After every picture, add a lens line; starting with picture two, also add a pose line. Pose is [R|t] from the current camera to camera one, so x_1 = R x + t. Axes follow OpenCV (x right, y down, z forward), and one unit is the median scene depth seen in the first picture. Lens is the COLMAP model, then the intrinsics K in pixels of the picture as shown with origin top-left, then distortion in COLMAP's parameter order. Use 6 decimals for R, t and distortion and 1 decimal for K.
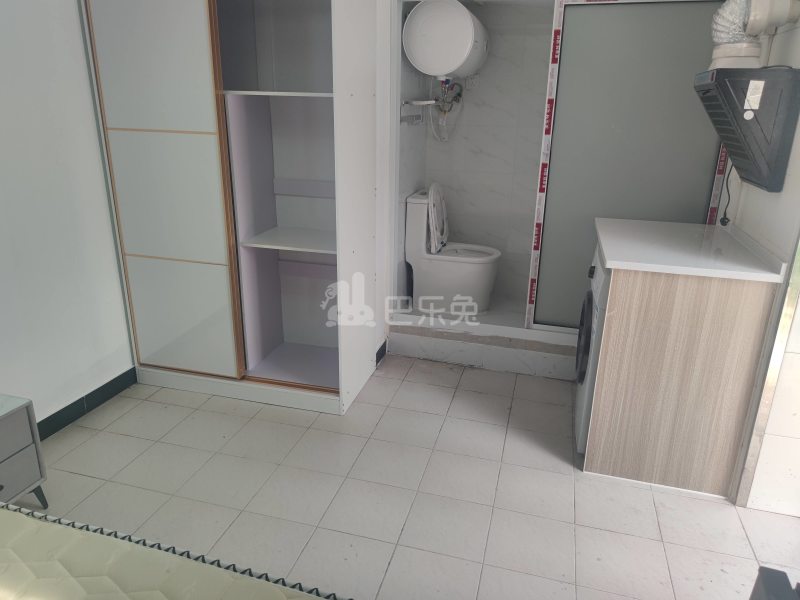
lens RADIAL K [[581.2, 0, 400.0], [0, 581.2, 300.0], [0, 0, 1]] dist [0.103715, -0.102635]
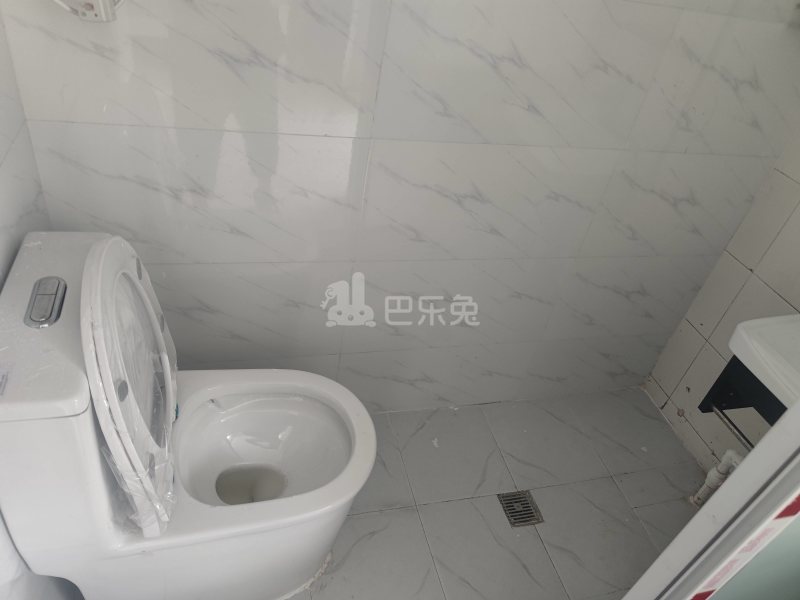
lens RADIAL K [[581.2, 0, 400.0], [0, 581.2, 300.0], [0, 0, 1]] dist [0.103715, -0.102635]
pose [[0.852982, -0.216893, 0.474742, 0.045942], [0.020110, 0.922552, 0.385349, -0.254473], [-0.521554, -0.319149, 0.791281, 0.728709]]
